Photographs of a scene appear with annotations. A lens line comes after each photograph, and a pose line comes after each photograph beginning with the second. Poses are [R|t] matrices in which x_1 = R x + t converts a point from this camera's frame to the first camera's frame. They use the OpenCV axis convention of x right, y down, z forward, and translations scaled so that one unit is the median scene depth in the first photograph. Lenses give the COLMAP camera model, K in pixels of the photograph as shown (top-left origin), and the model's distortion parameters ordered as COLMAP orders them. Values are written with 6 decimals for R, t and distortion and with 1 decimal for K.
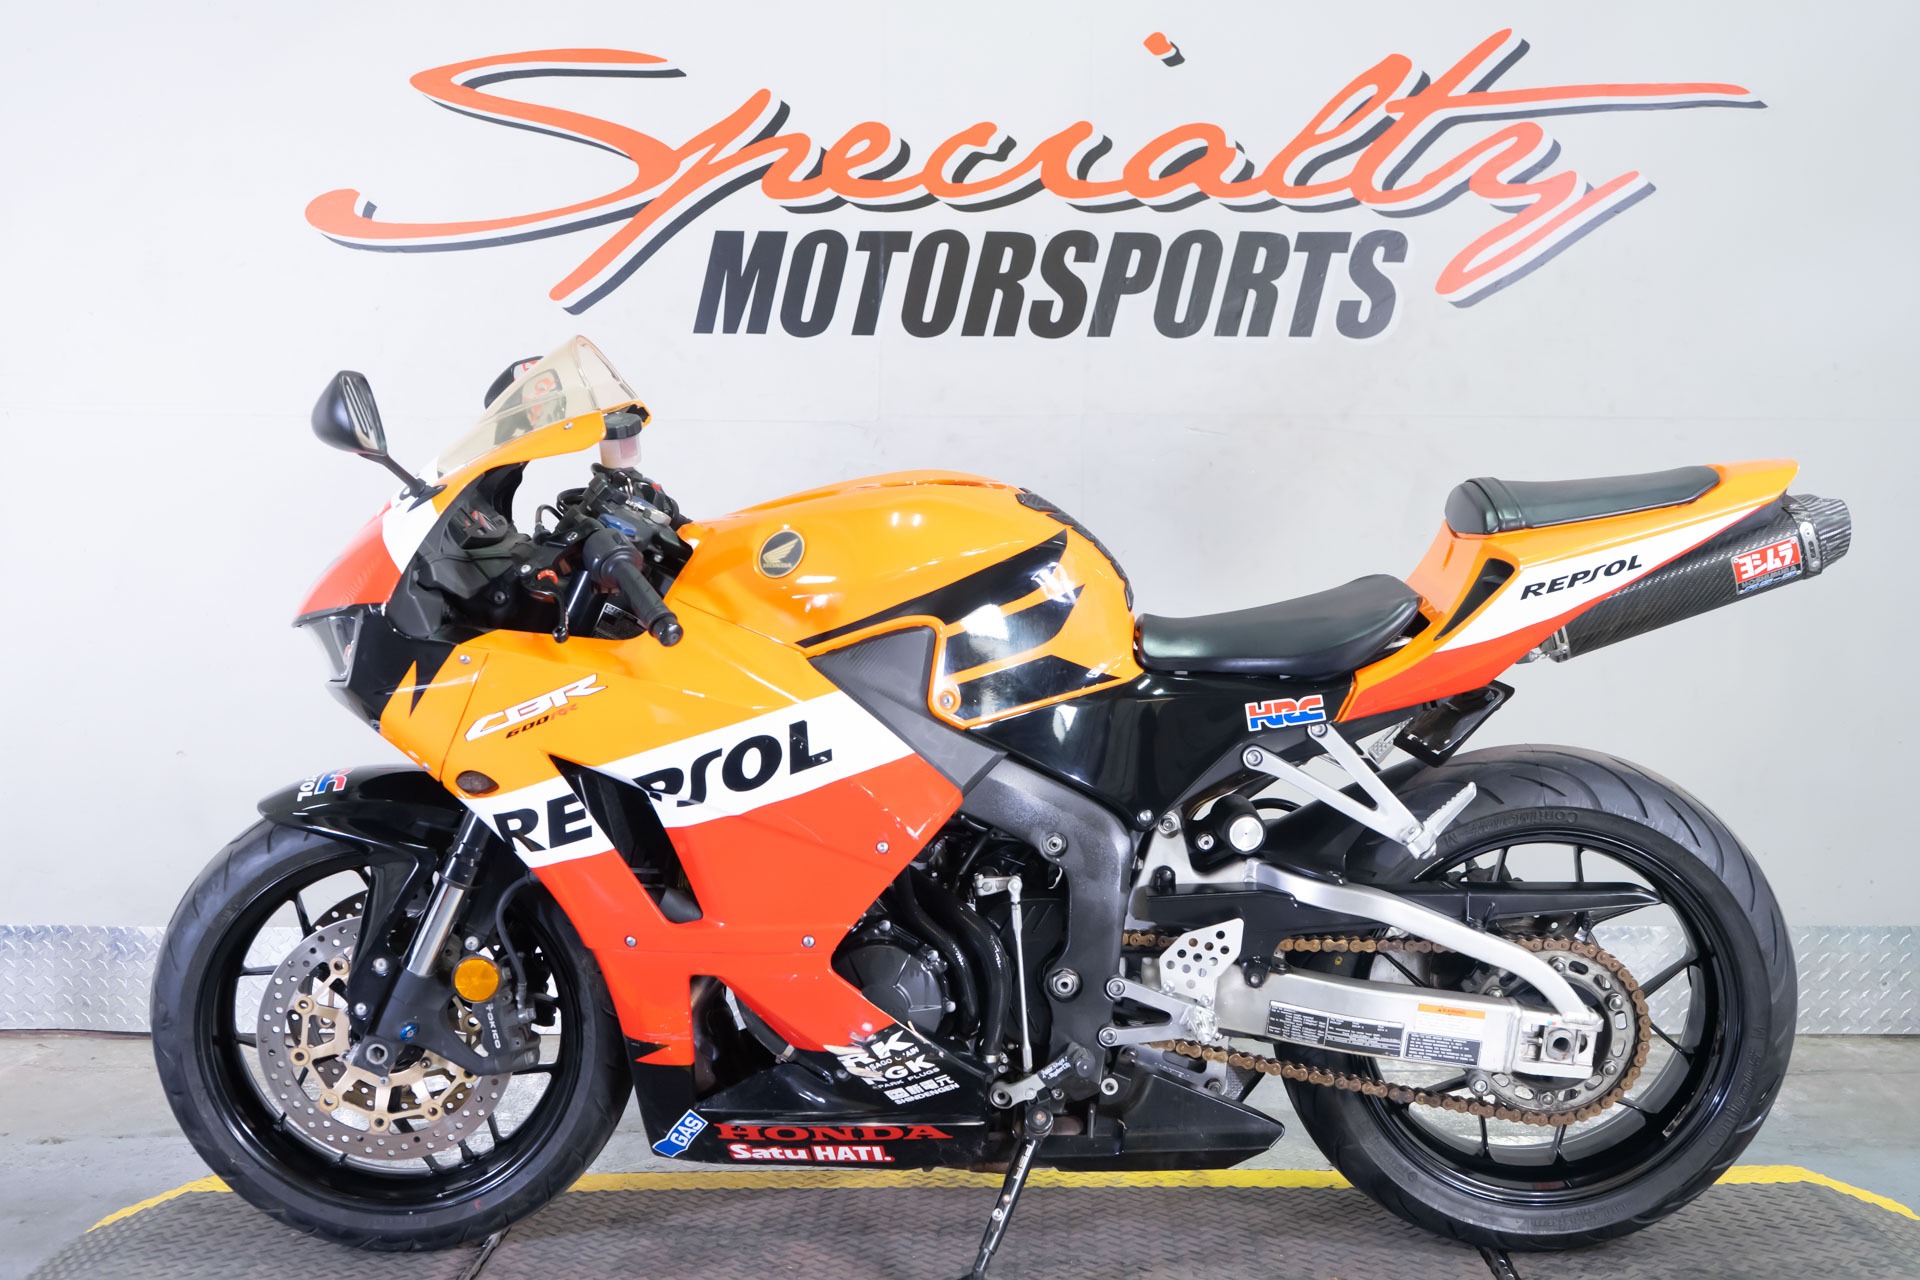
lens RADIAL K [[2277.1, 0, 961.5], [0, 2277.1, 643.1], [0, 0, 1]] dist [0.014435, 0.008868]
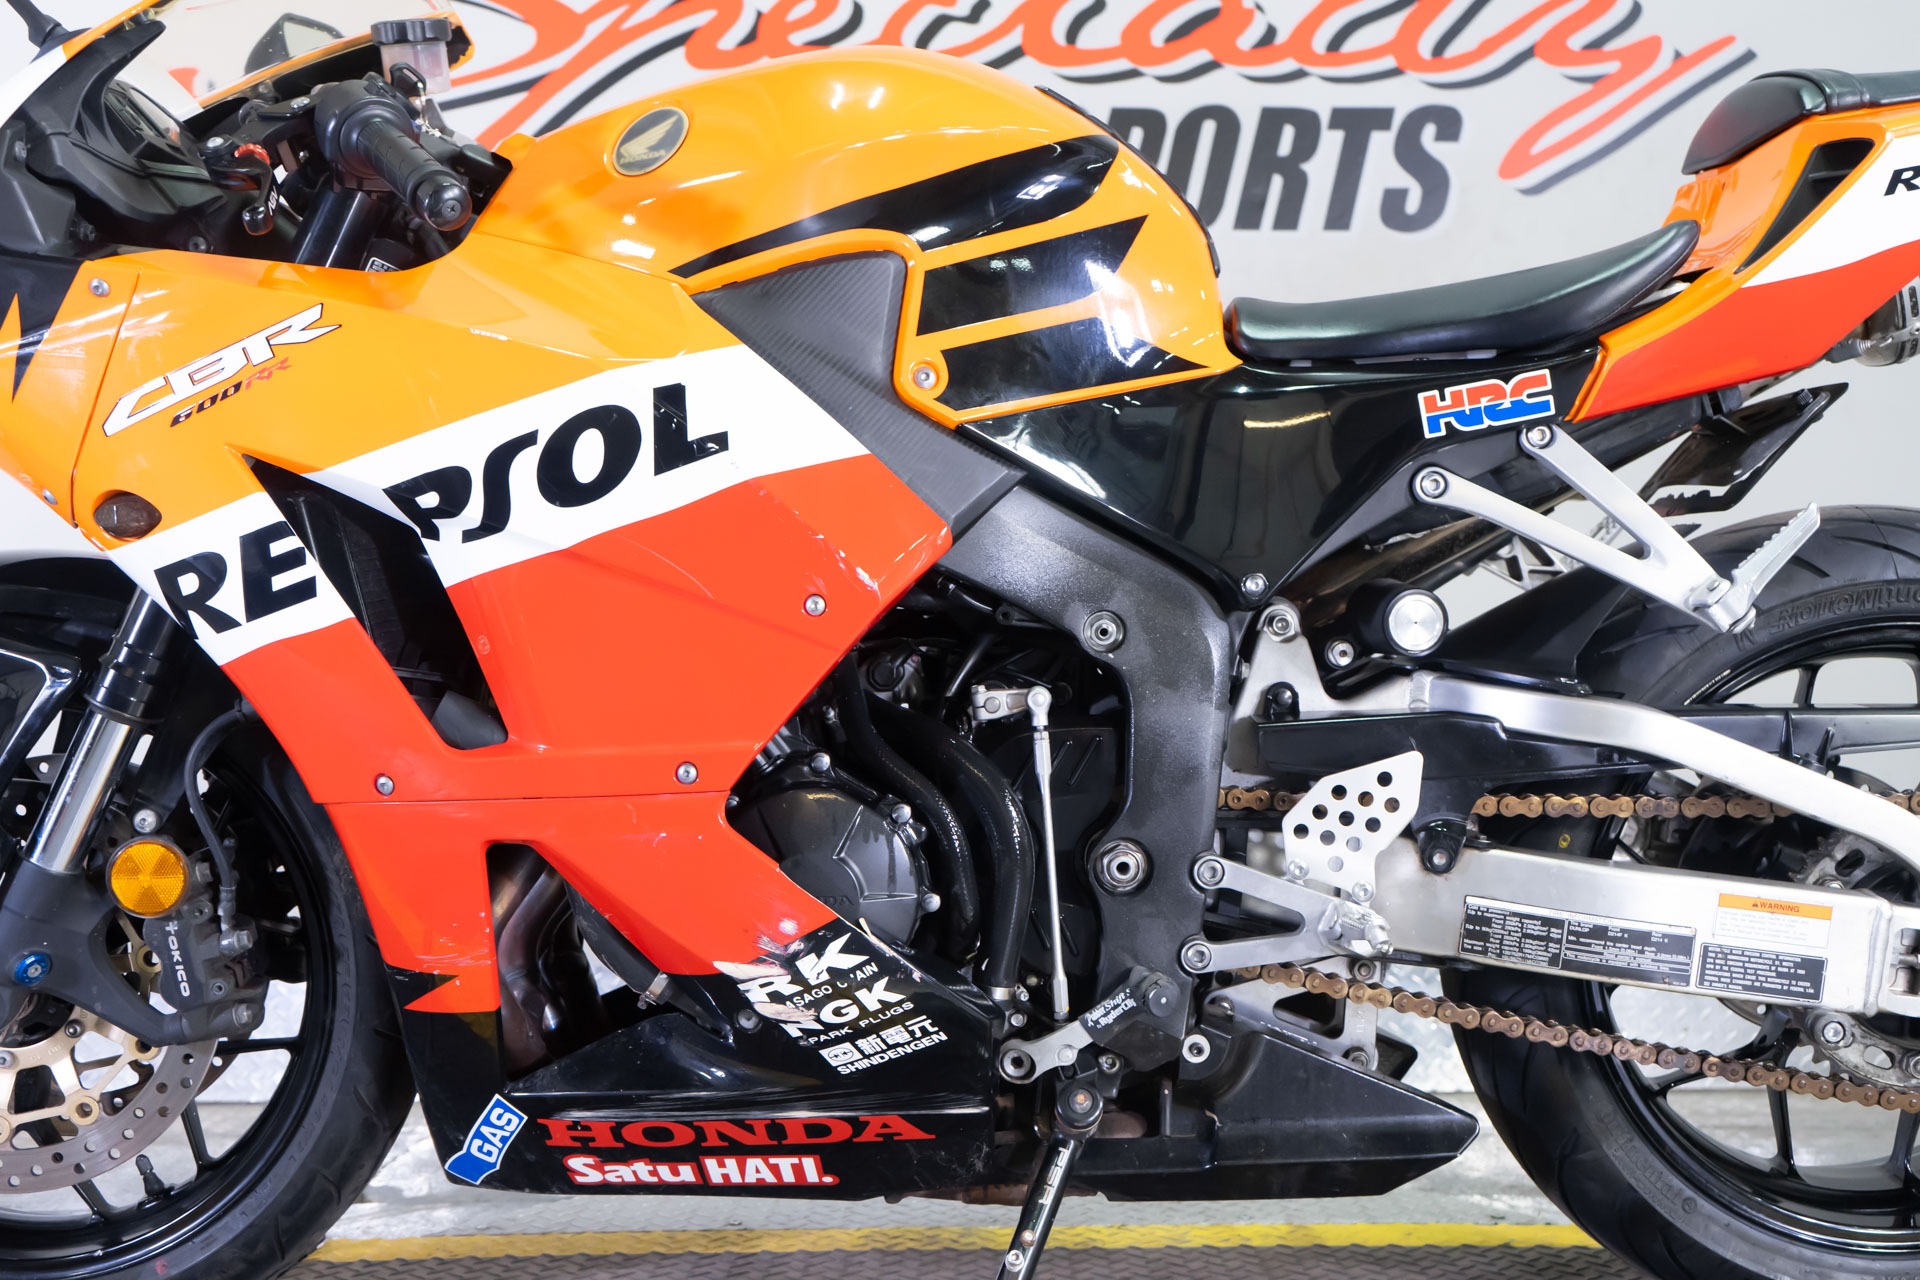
lens RADIAL K [[2045.9, 0, 948.3], [0, 2045.9, 639.9], [0, 0, 1]] dist [-0.006887, 0.026832]
pose [[0.999823, -0.001996, 0.018701, -0.010050], [0.003865, 0.994938, -0.100415, 0.141115], [-0.018406, 0.100469, 0.994770, 0.453616]]
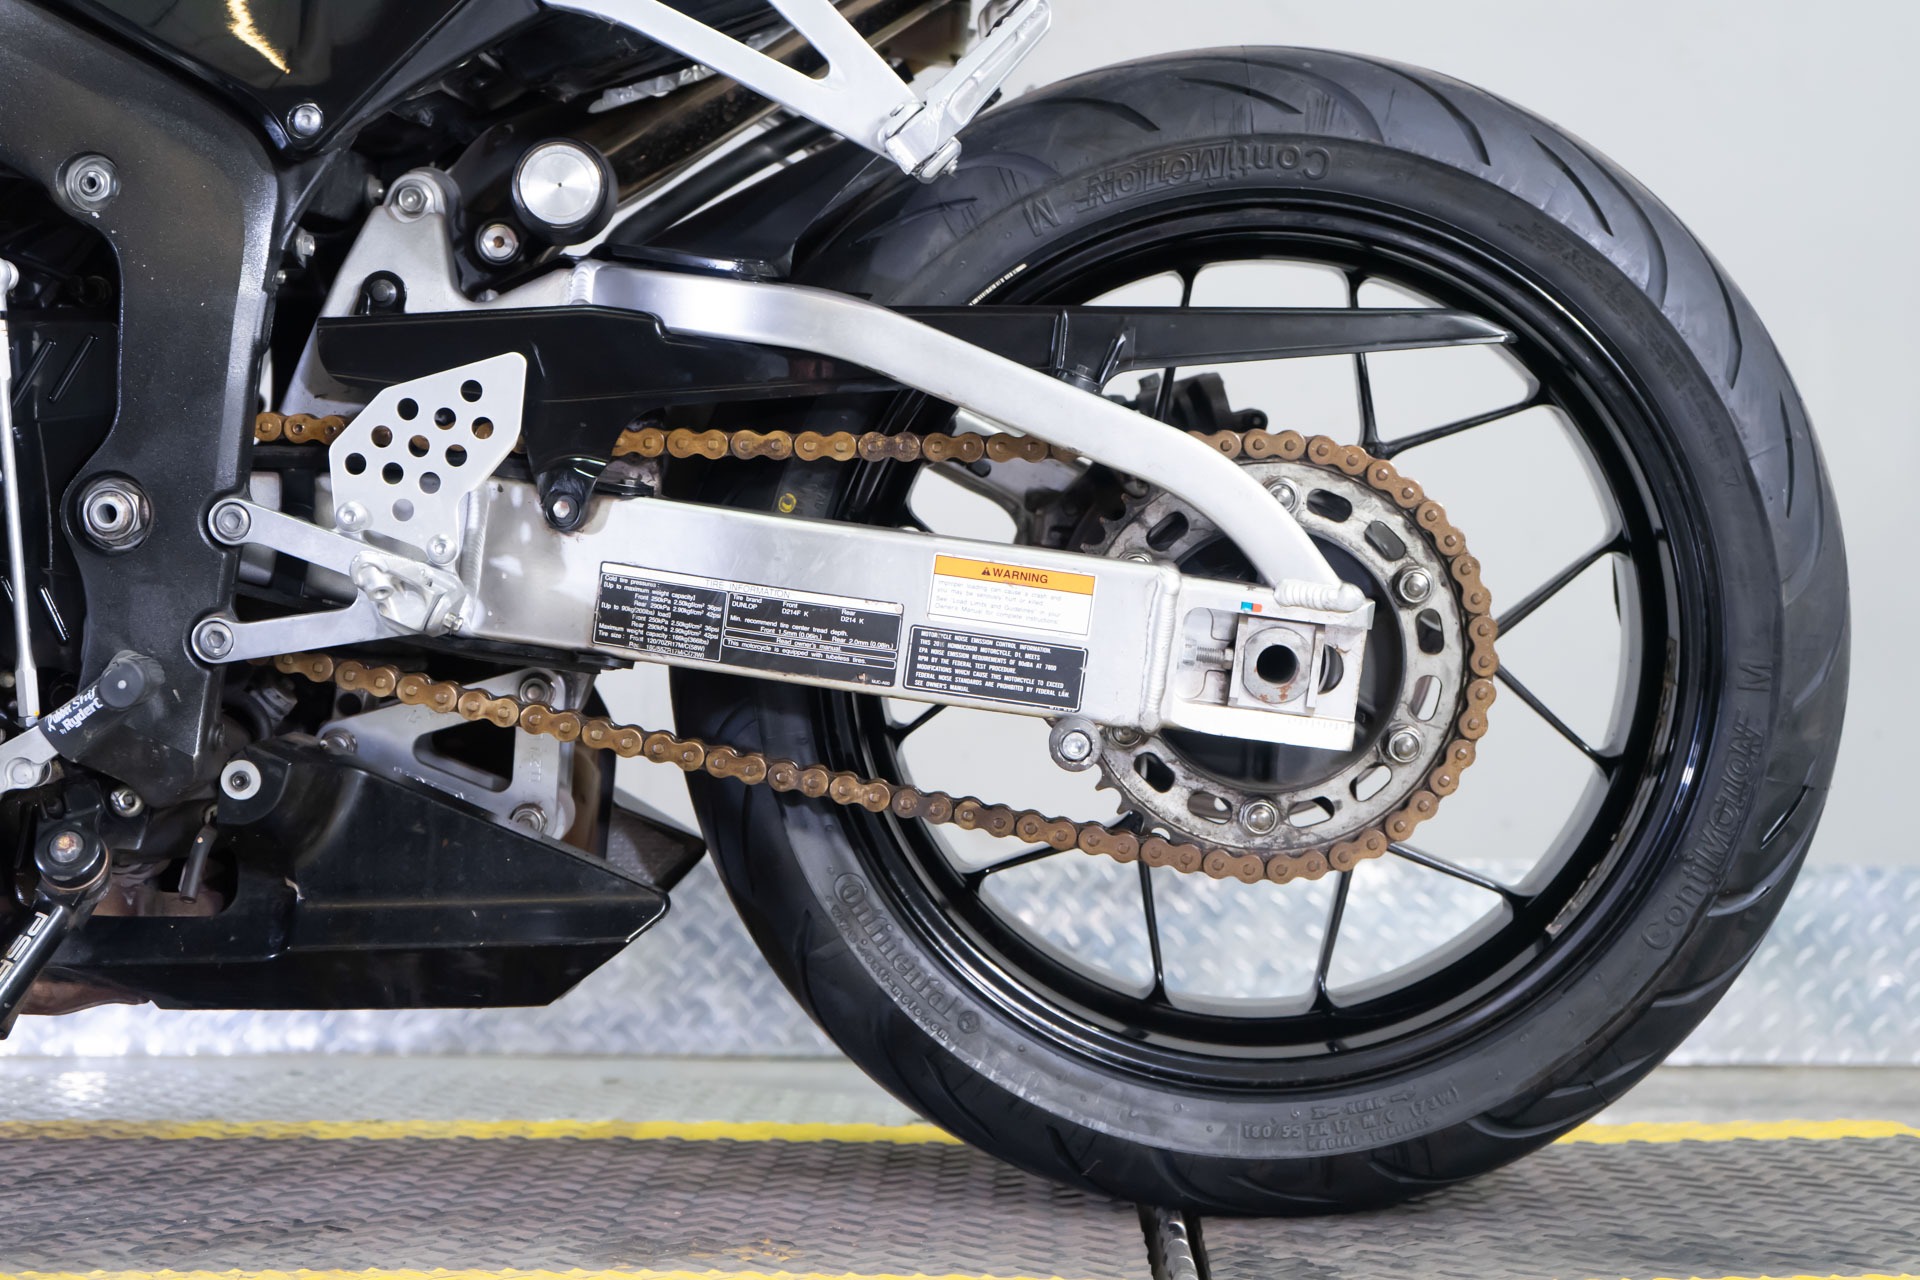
lens RADIAL K [[3059.3, 0, 960.6], [0, 3059.3, 639.0], [0, 0, 1]] dist [0.023950, 0.056222]
pose [[0.999929, 0.009345, 0.007455, 0.195345], [-0.008709, 0.996662, -0.081178, 0.213495], [-0.008188, 0.081107, 0.996672, 0.423145]]
